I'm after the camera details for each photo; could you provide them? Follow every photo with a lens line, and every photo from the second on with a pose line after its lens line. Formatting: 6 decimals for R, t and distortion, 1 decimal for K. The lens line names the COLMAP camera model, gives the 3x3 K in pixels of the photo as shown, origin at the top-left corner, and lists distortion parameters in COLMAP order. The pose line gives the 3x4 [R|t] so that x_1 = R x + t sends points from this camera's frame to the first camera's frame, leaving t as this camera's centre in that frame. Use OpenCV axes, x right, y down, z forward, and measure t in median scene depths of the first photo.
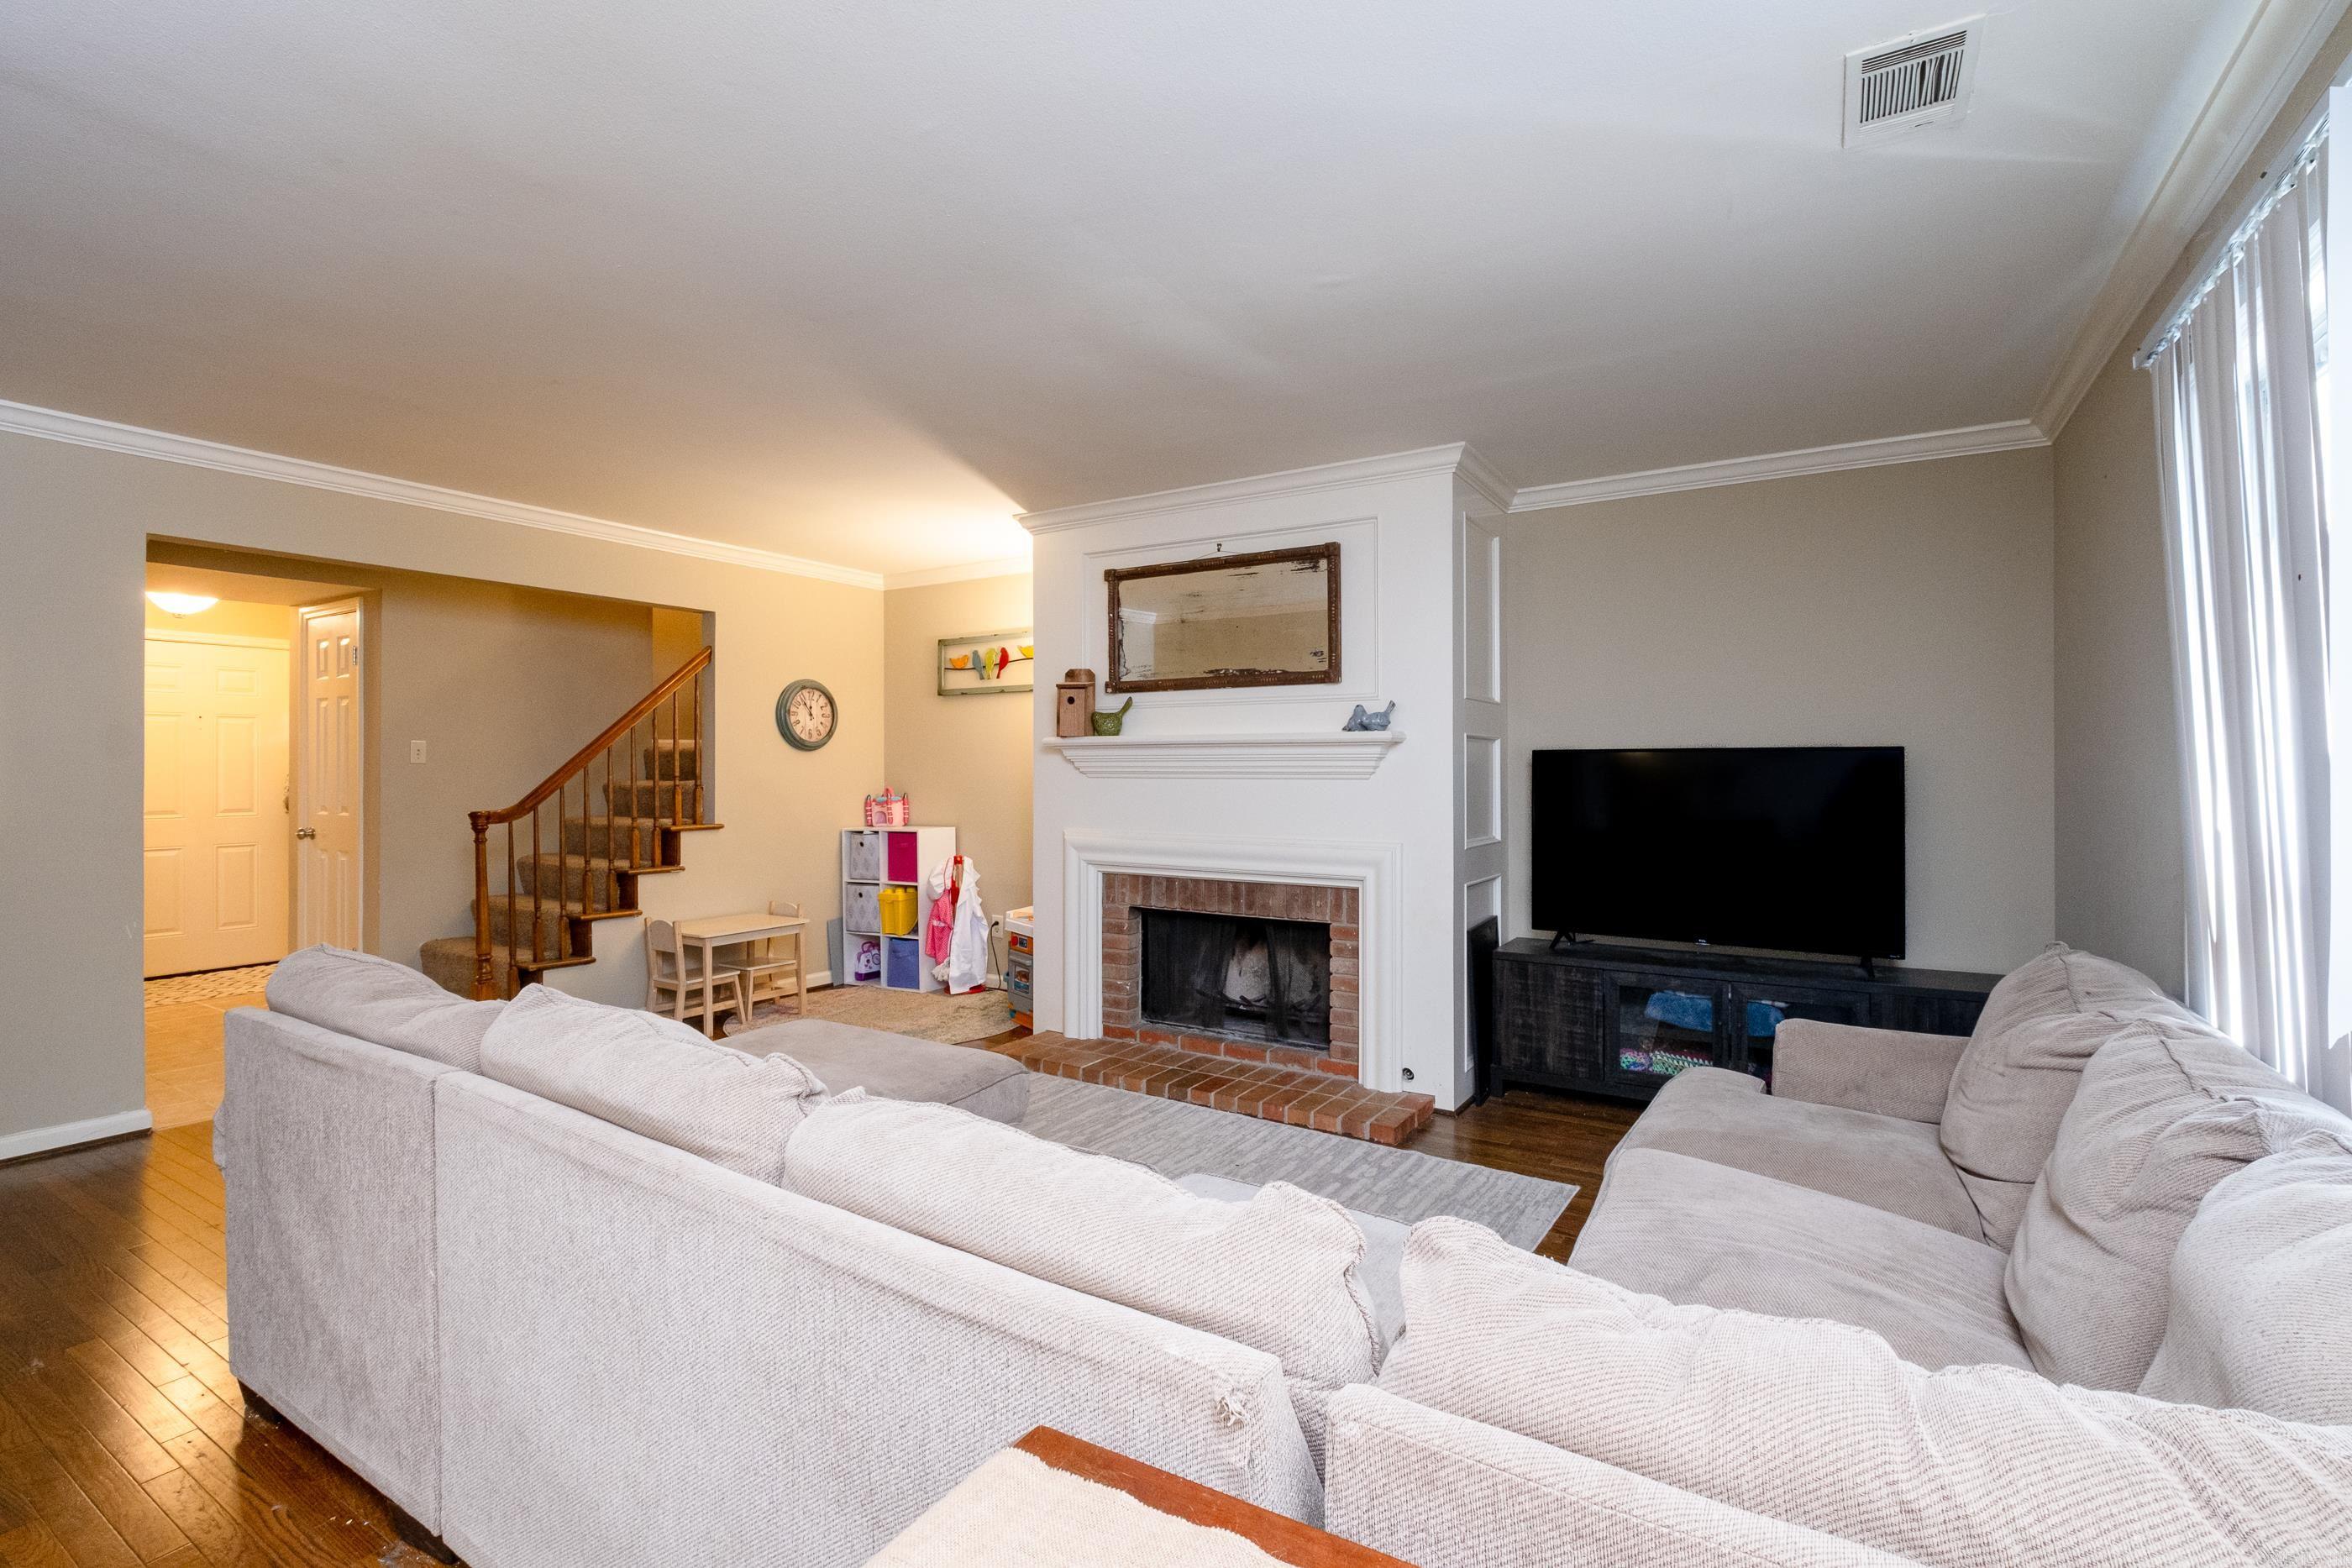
lens RADIAL K [[1094.7, 0, 1138.4], [0, 1094.7, 768.0], [0, 0, 1]] dist [-0.001650, -0.003083]
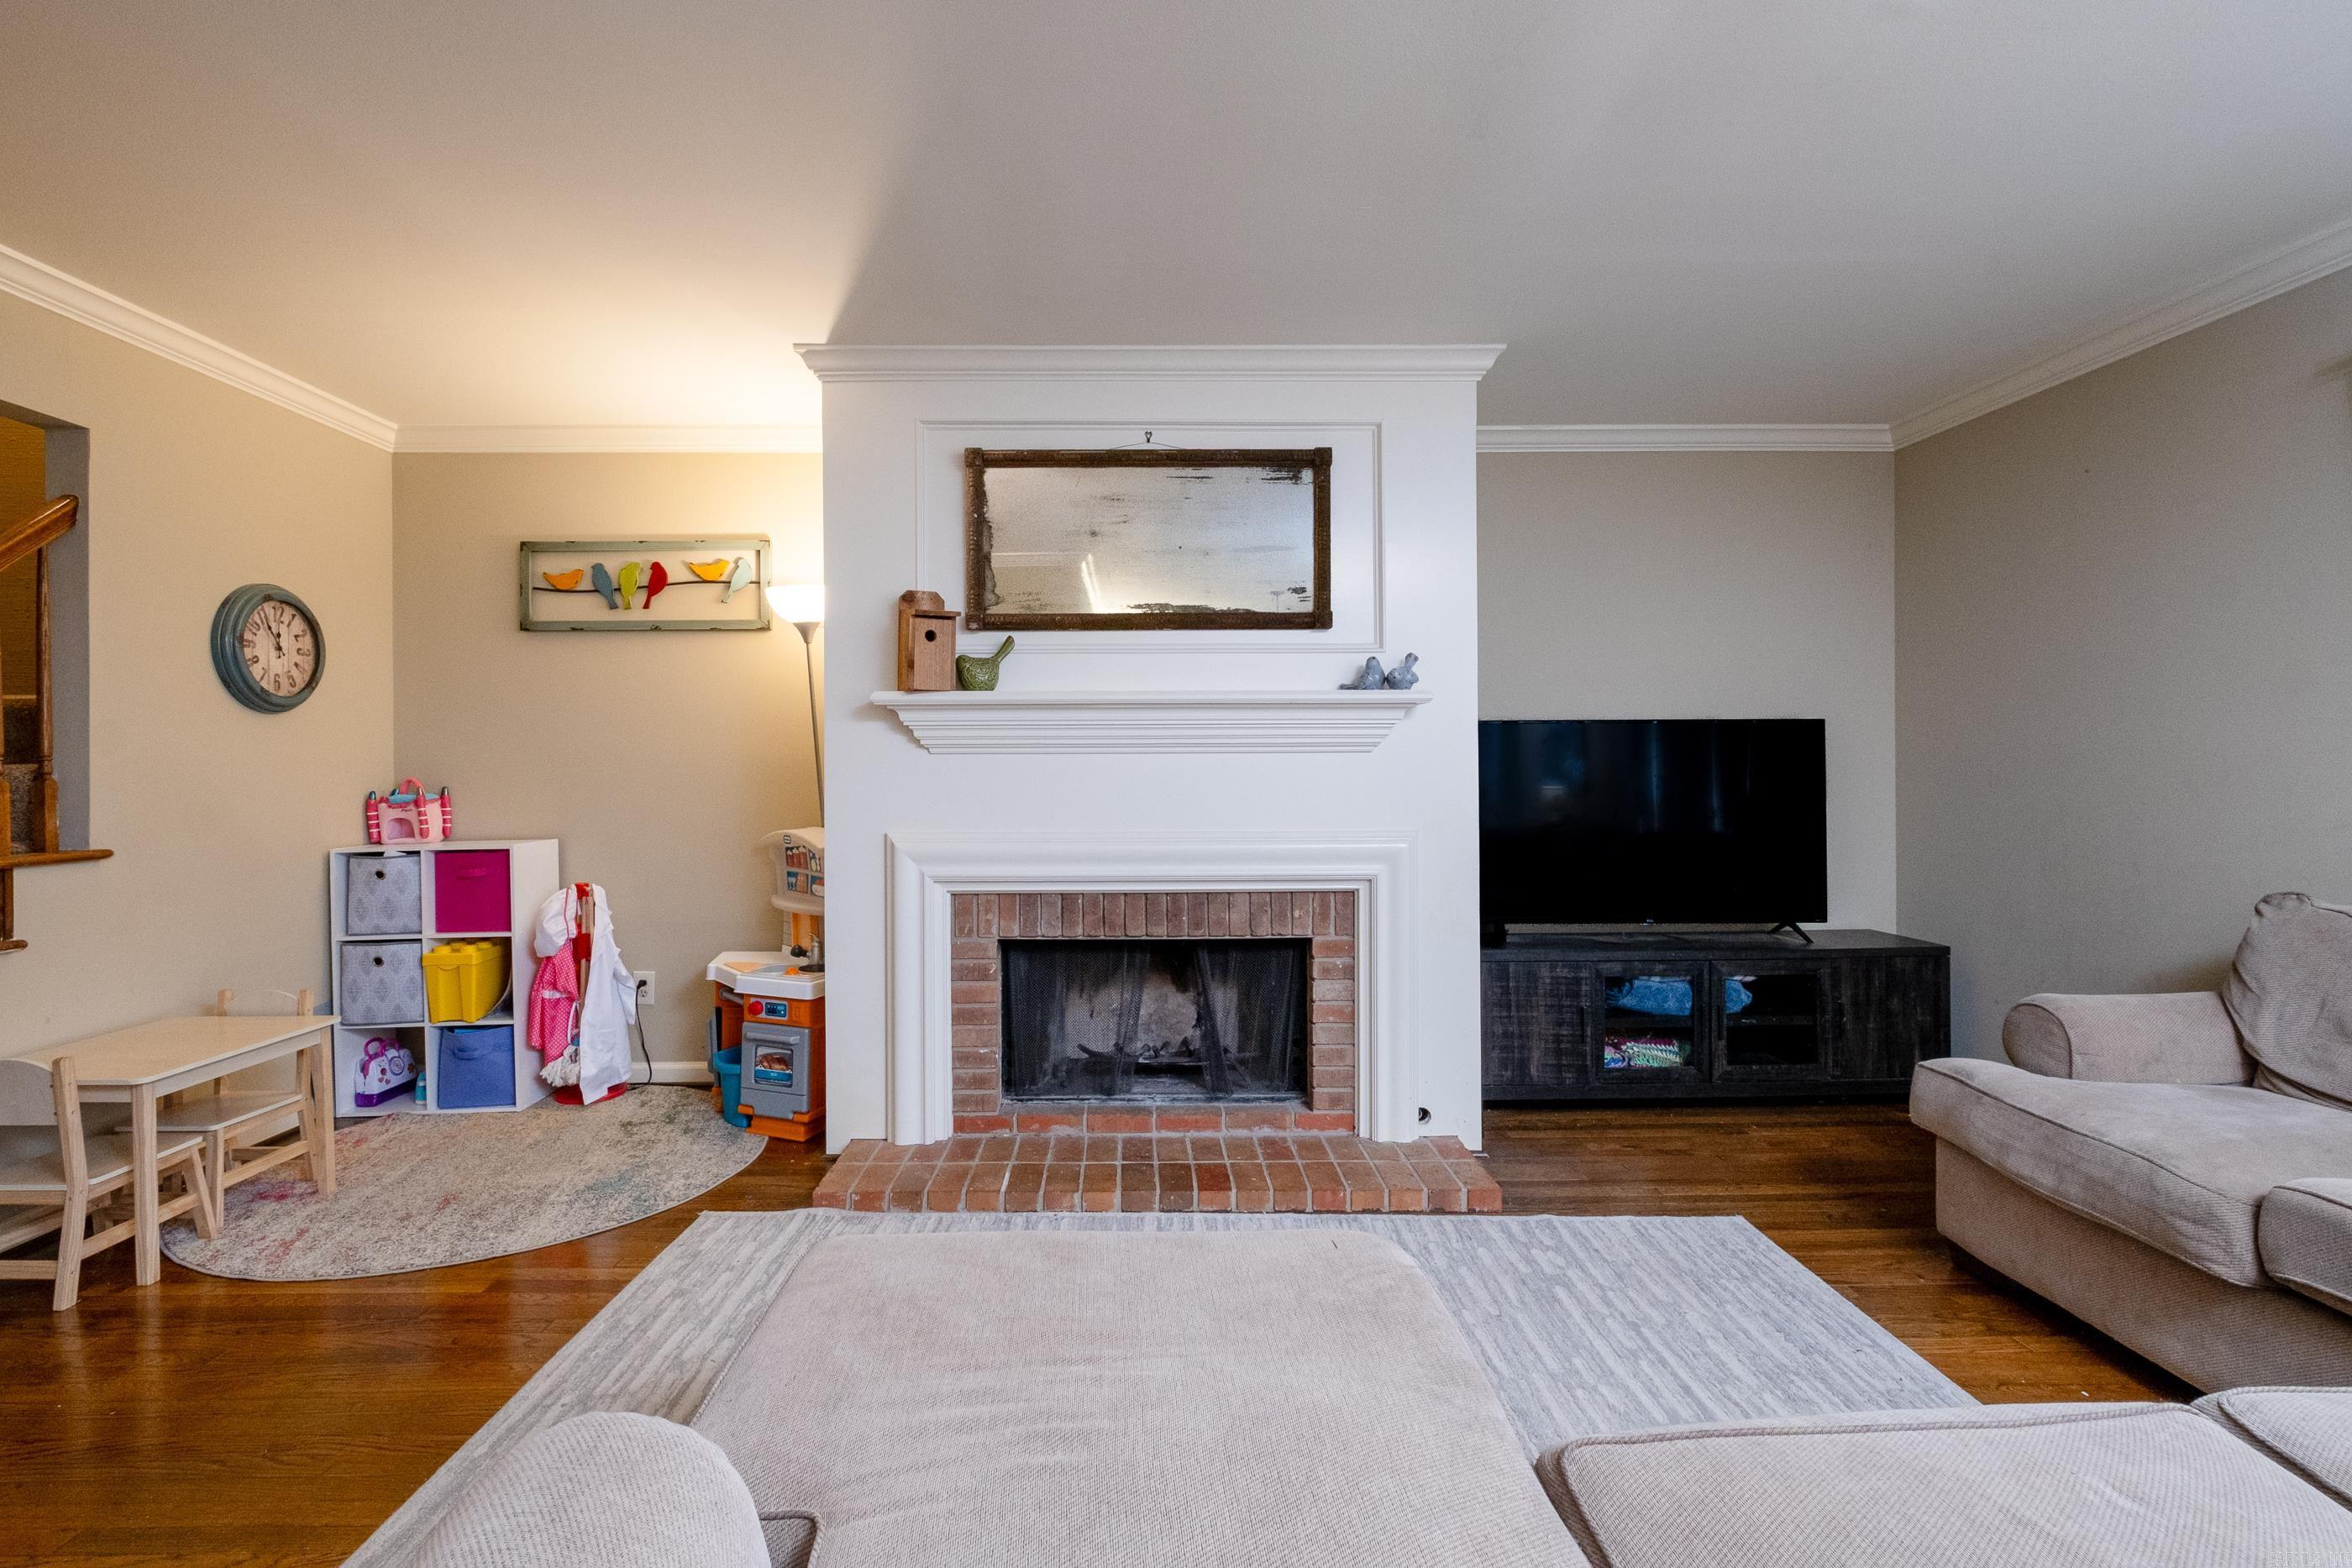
lens RADIAL K [[1094.7, 0, 1124.2], [0, 1094.7, 765.1], [0, 0, 1]] dist [-0.001650, -0.003083]
pose [[0.827607, -0.001667, 0.561306, -0.334144], [0.003693, 0.999990, -0.002475, 0.018609], [-0.561297, 0.004121, 0.827605, 0.385834]]
